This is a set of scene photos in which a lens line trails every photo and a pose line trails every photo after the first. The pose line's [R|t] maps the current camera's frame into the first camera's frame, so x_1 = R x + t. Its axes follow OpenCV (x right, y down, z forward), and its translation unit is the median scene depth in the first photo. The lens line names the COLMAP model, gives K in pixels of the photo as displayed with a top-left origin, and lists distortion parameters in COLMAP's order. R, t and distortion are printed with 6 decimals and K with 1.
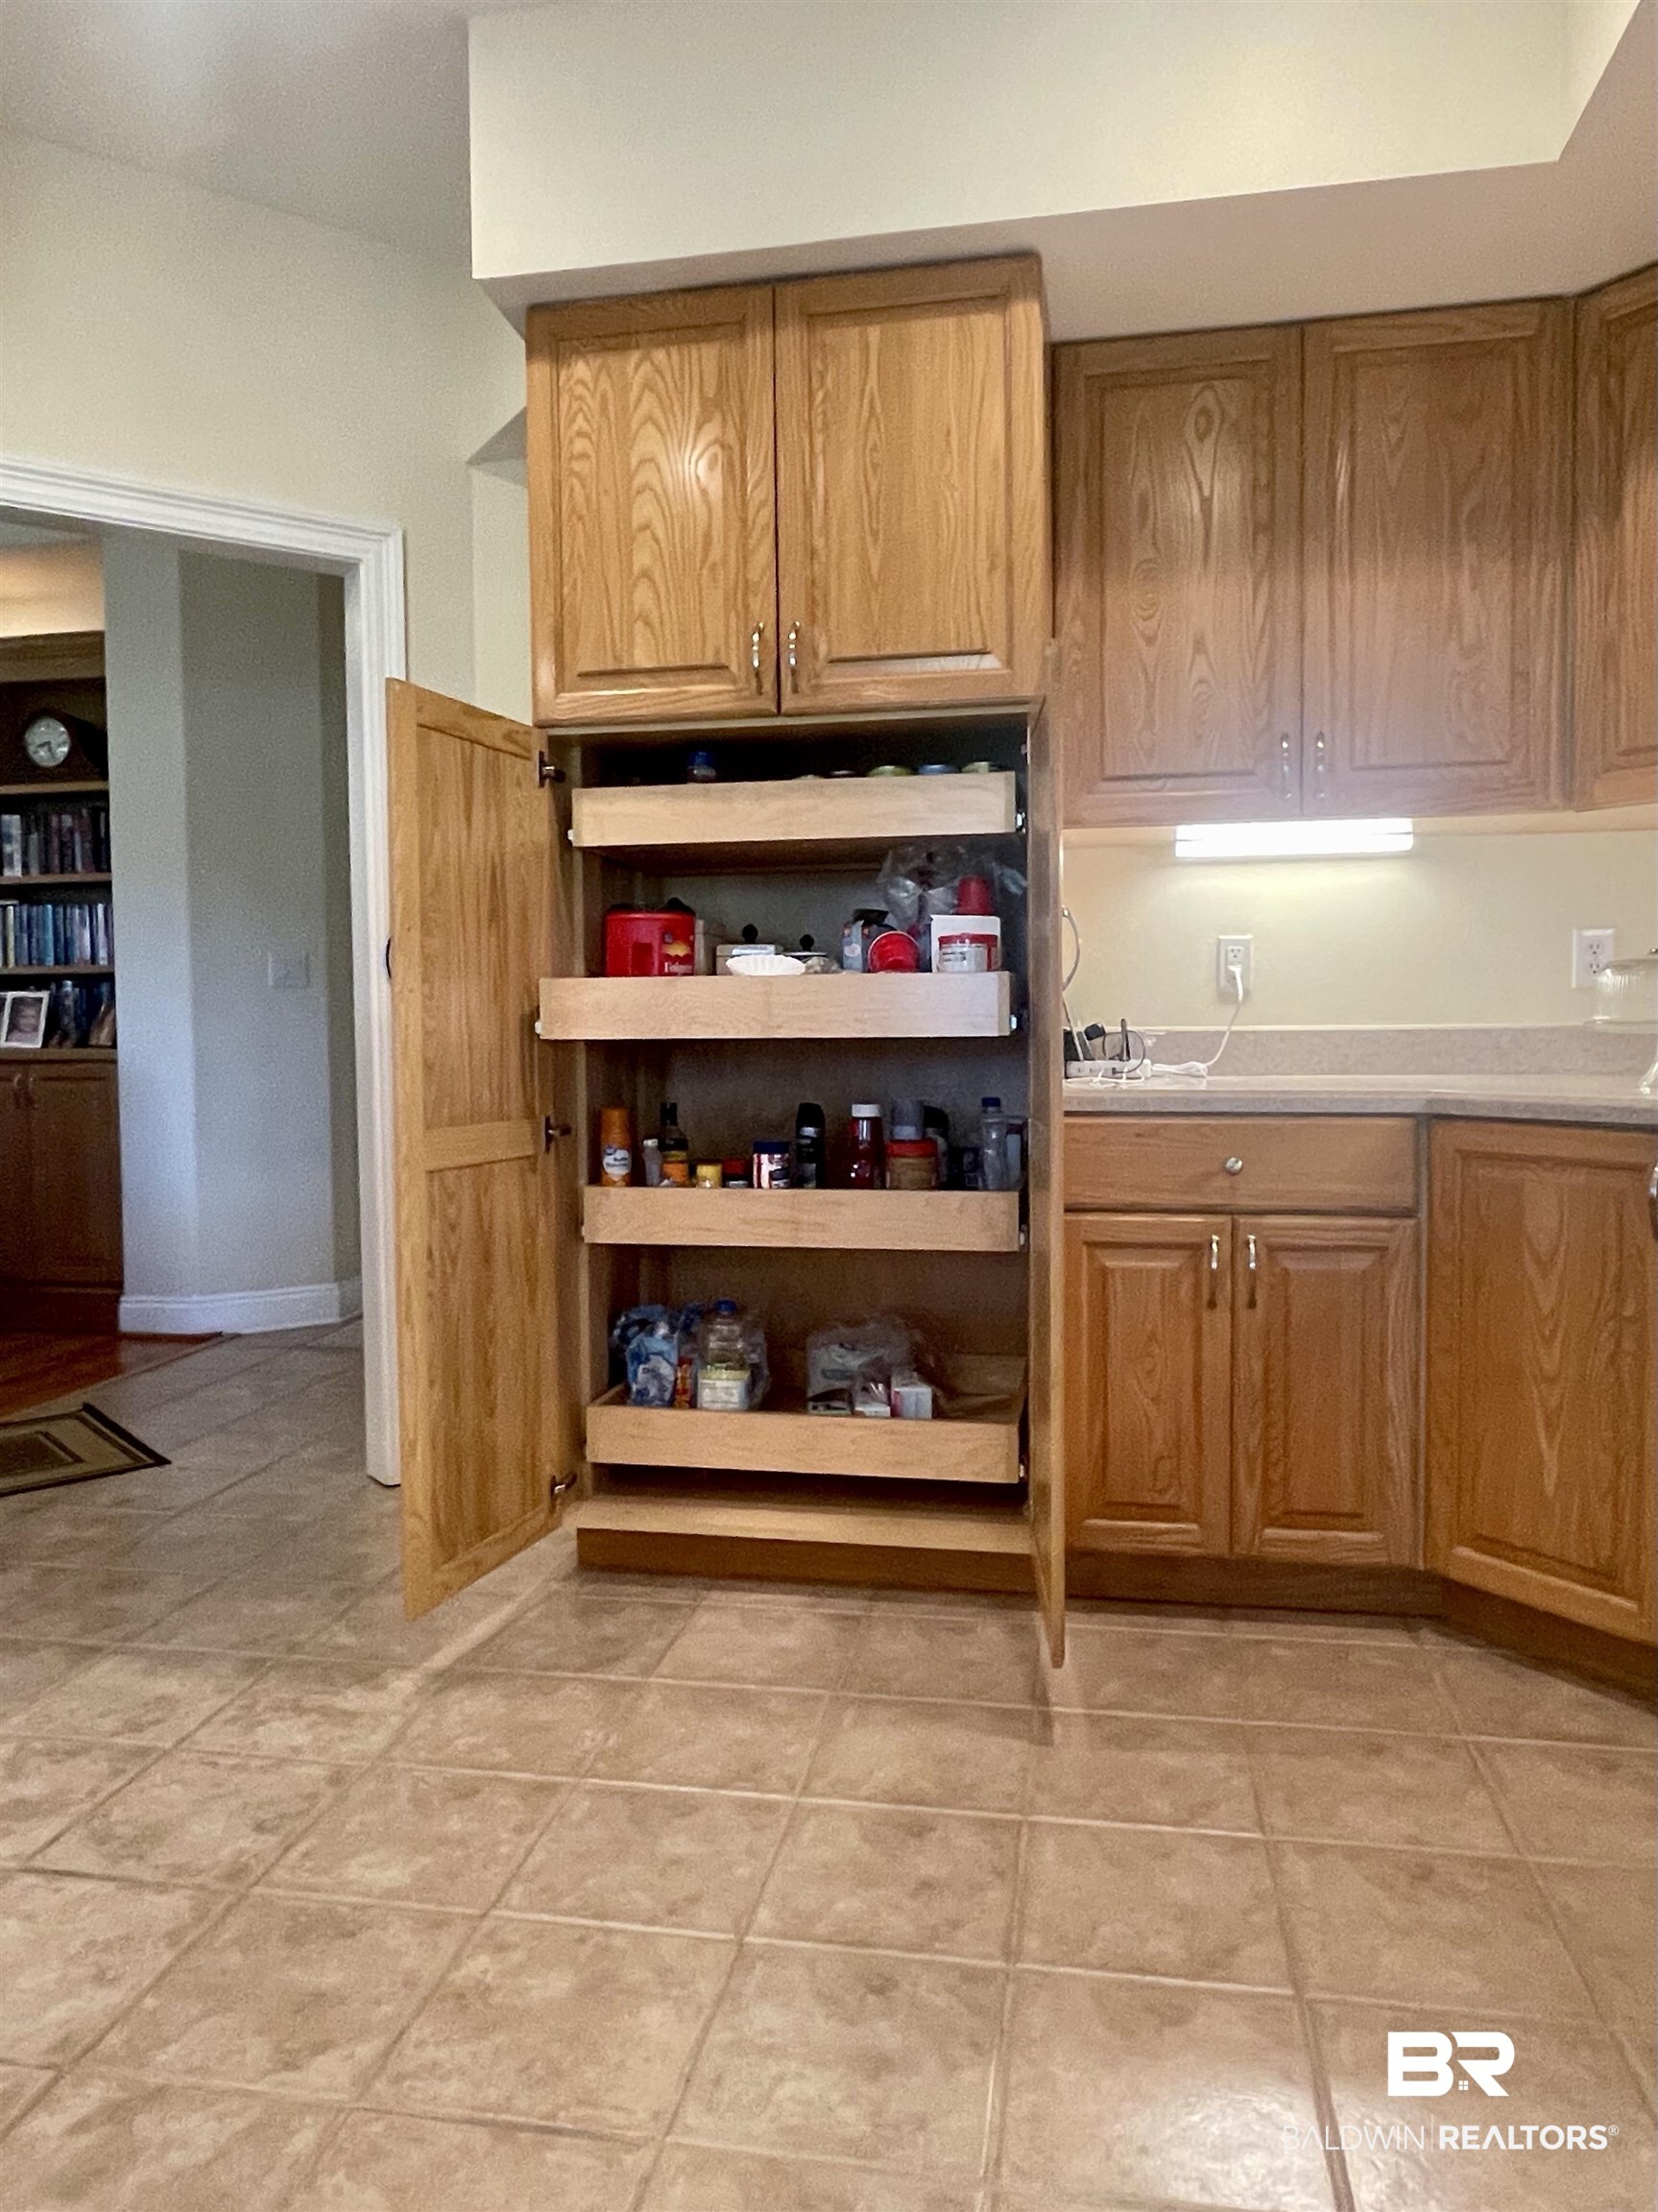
lens RADIAL K [[1444.8, 0, 820.9], [0, 1444.8, 1099.9], [0, 0, 1]] dist [-0.001593, 0.002053]
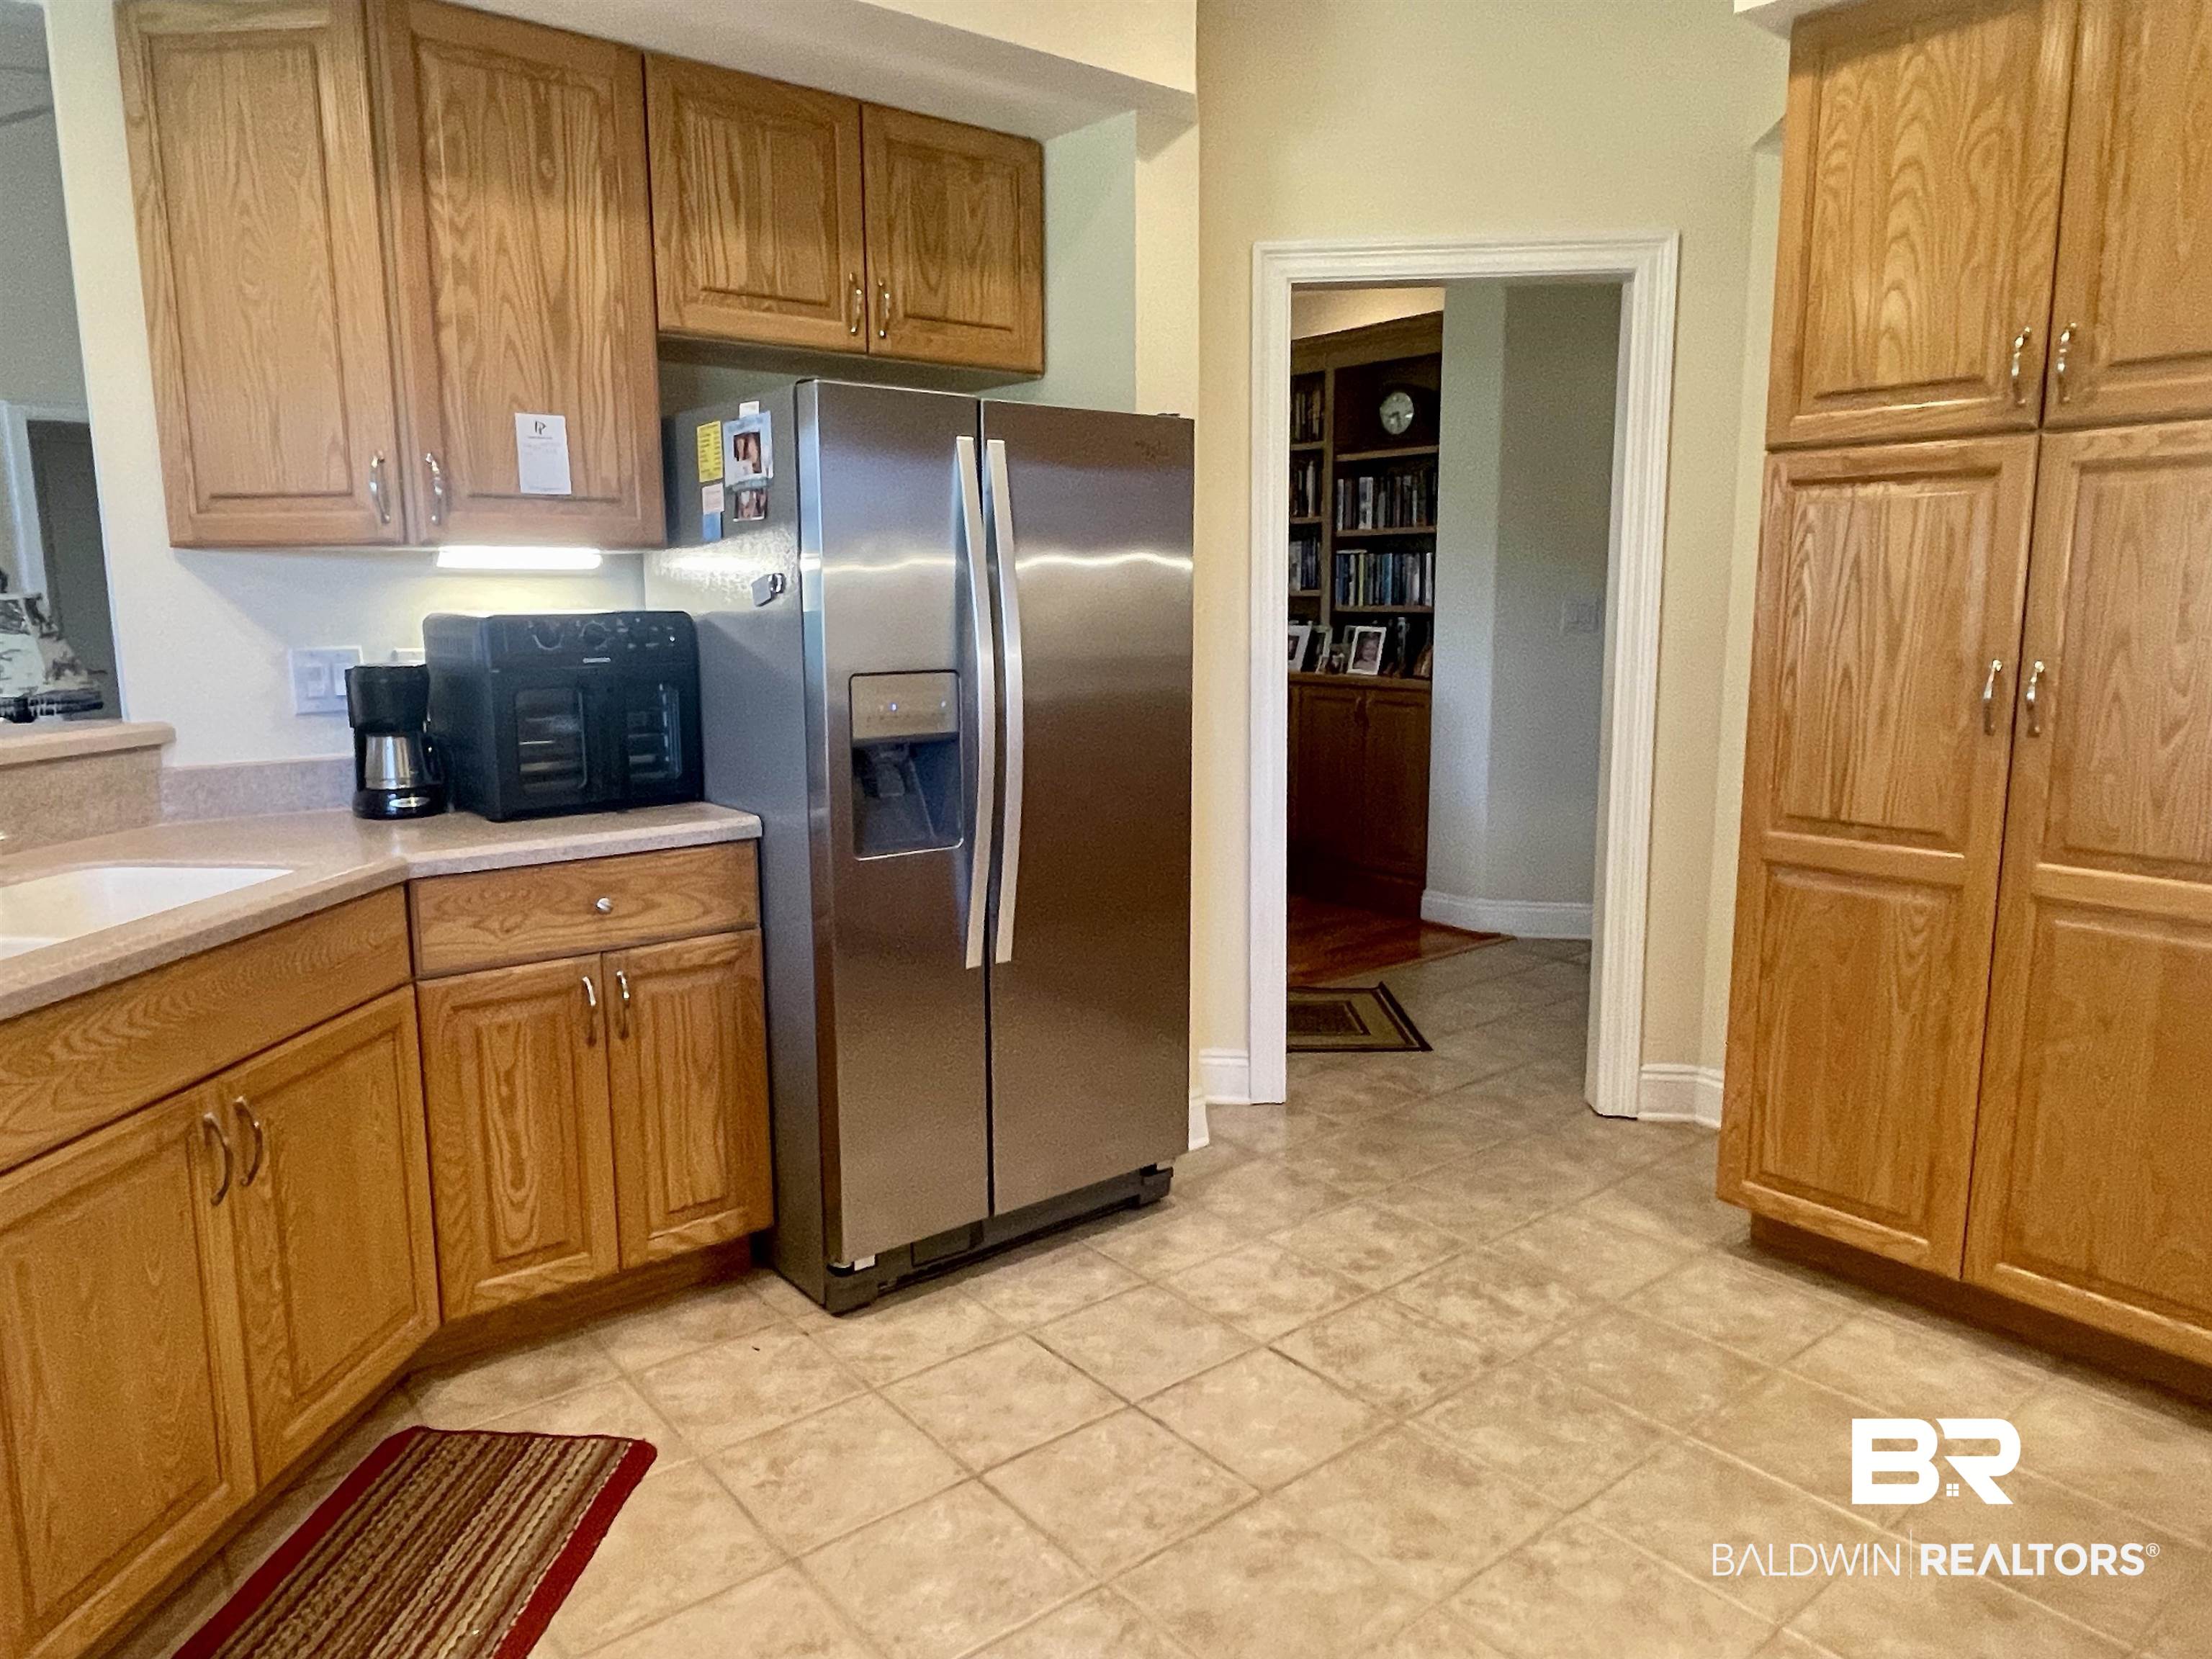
lens RADIAL K [[1444.8, 0, 1122.0], [0, 1444.8, 817.1], [0, 0, 1]] dist [-0.001593, 0.002053]
pose [[0.761050, 0.107962, -0.639646, 0.140409], [-0.034789, 0.991427, 0.125944, -0.115177], [0.647760, -0.073597, 0.758281, -0.094693]]
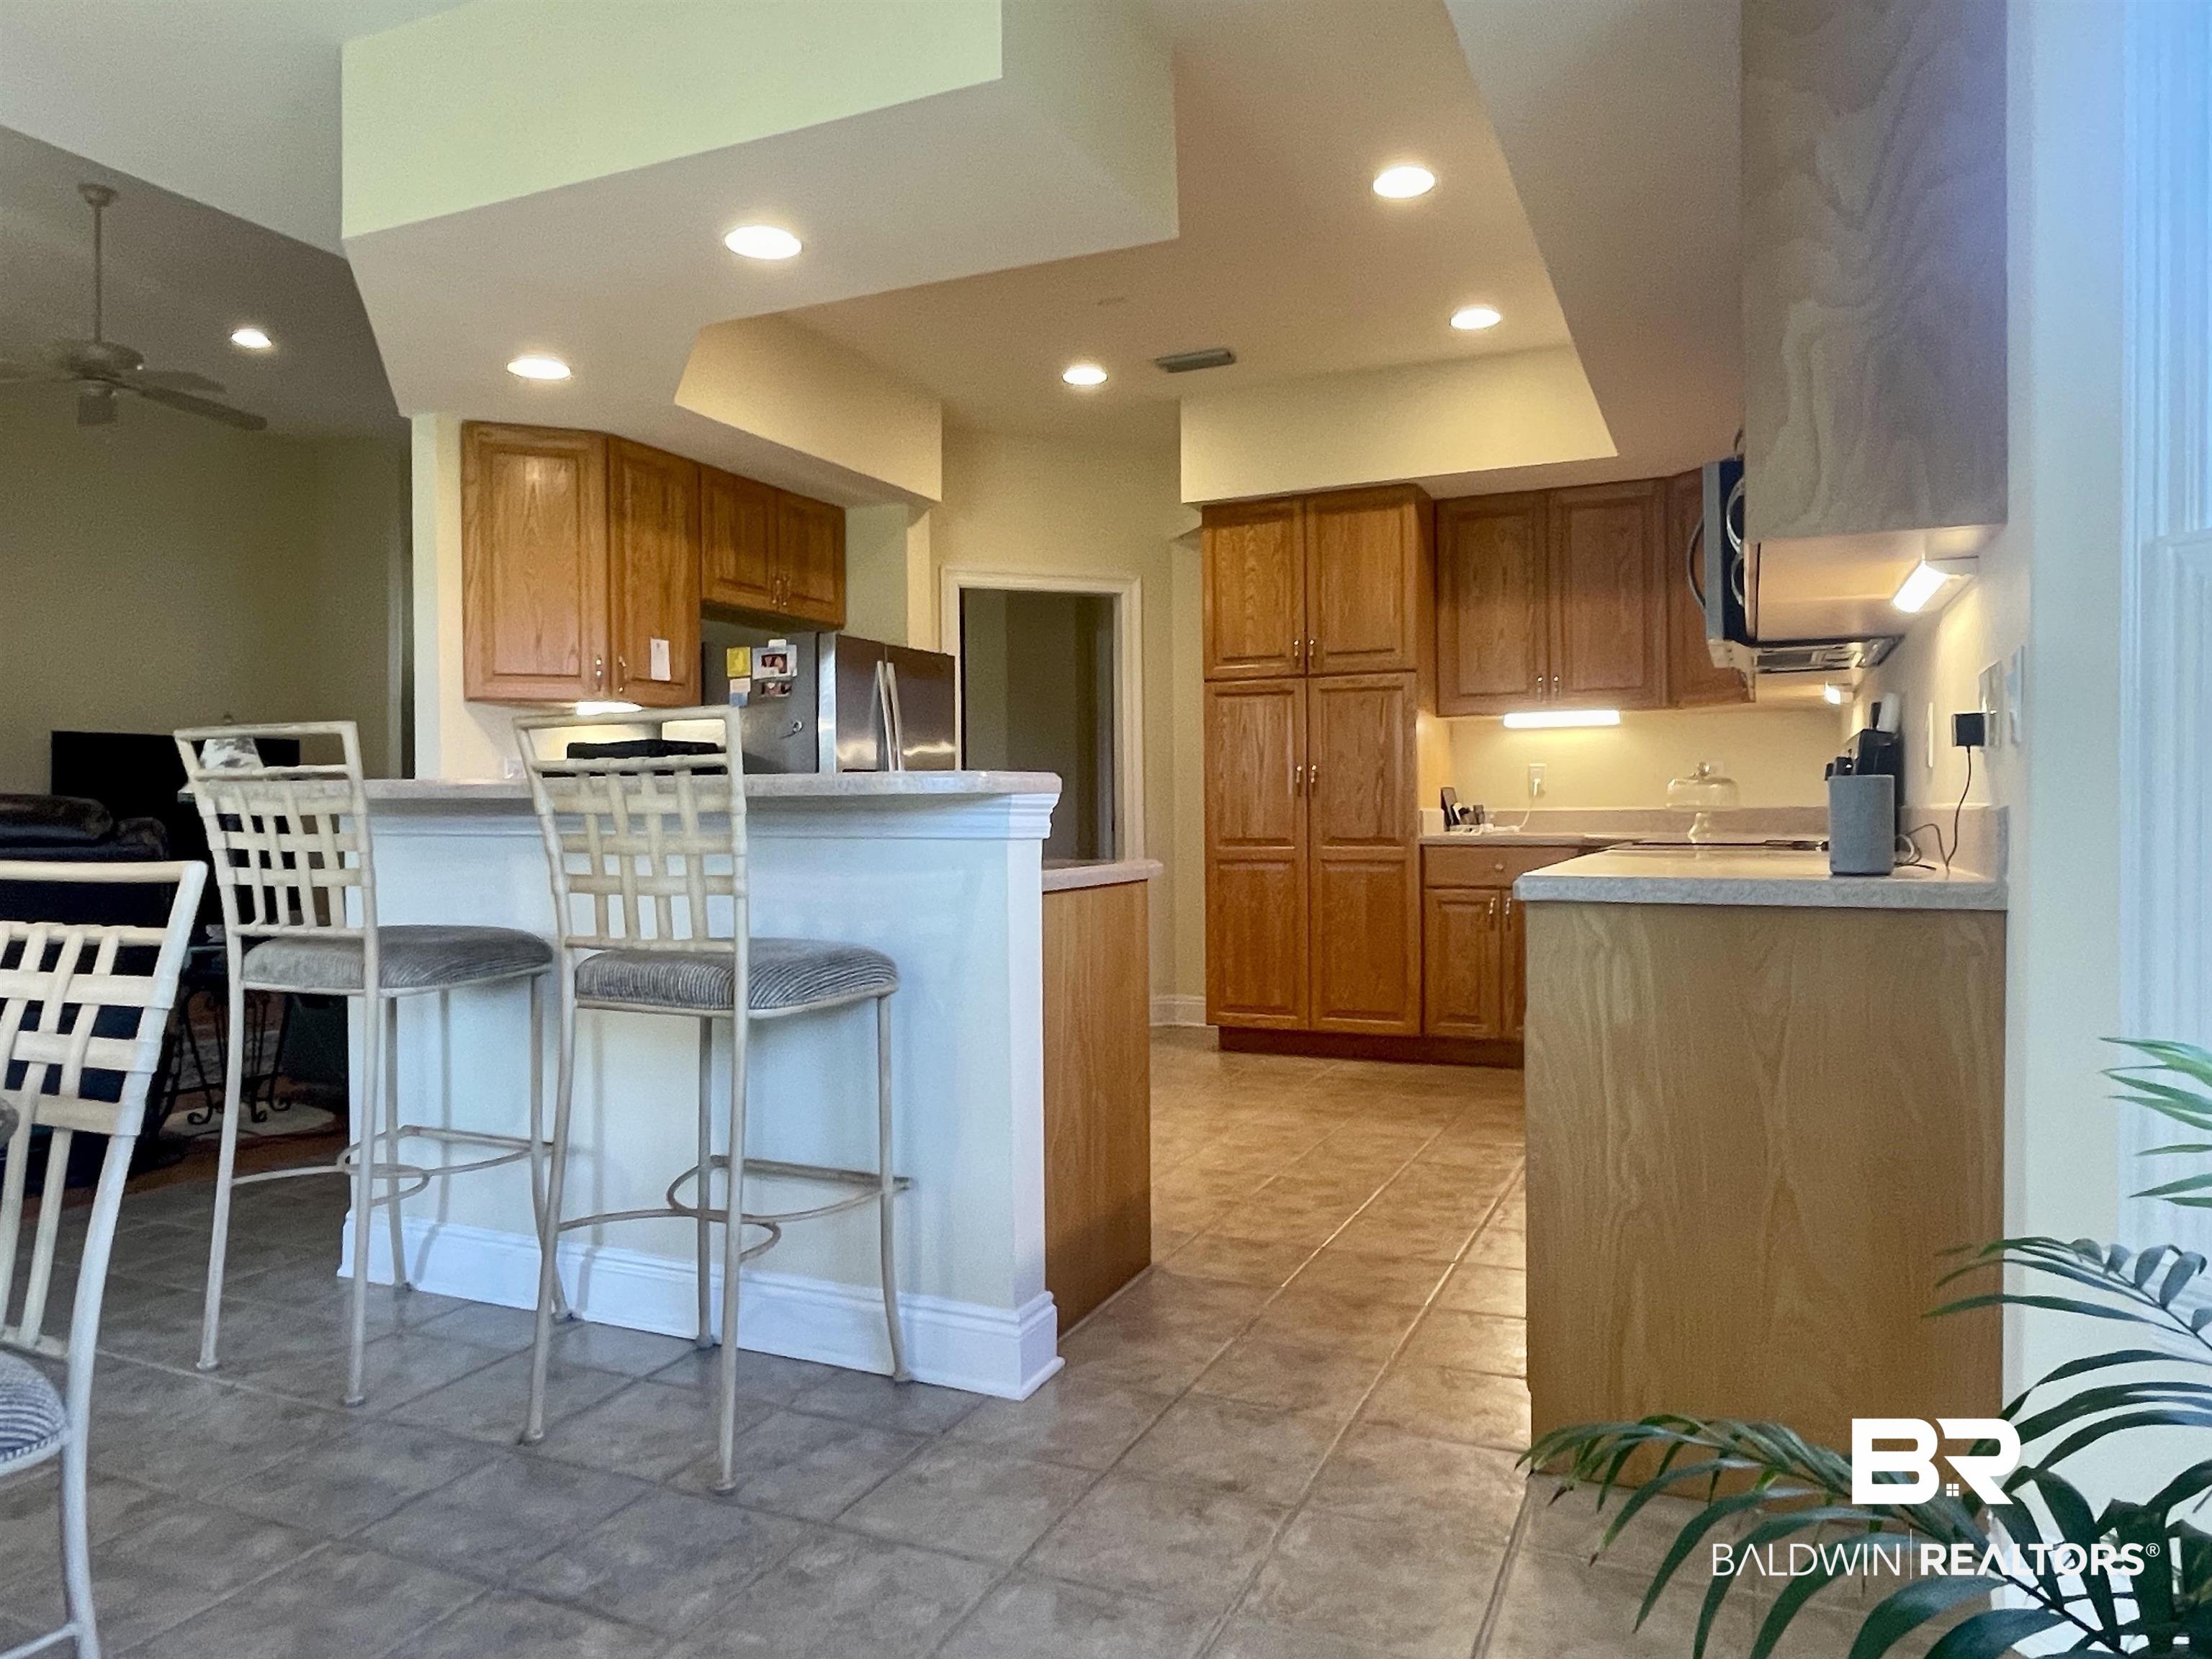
lens RADIAL K [[1444.8, 0, 1124.2], [0, 1444.8, 838.6], [0, 0, 1]] dist [-0.001593, 0.002053]
pose [[0.975501, 0.003608, -0.219965, 0.197953], [-0.009598, 0.999611, -0.026172, 0.062092], [0.219785, 0.027642, 0.975157, -1.338173]]
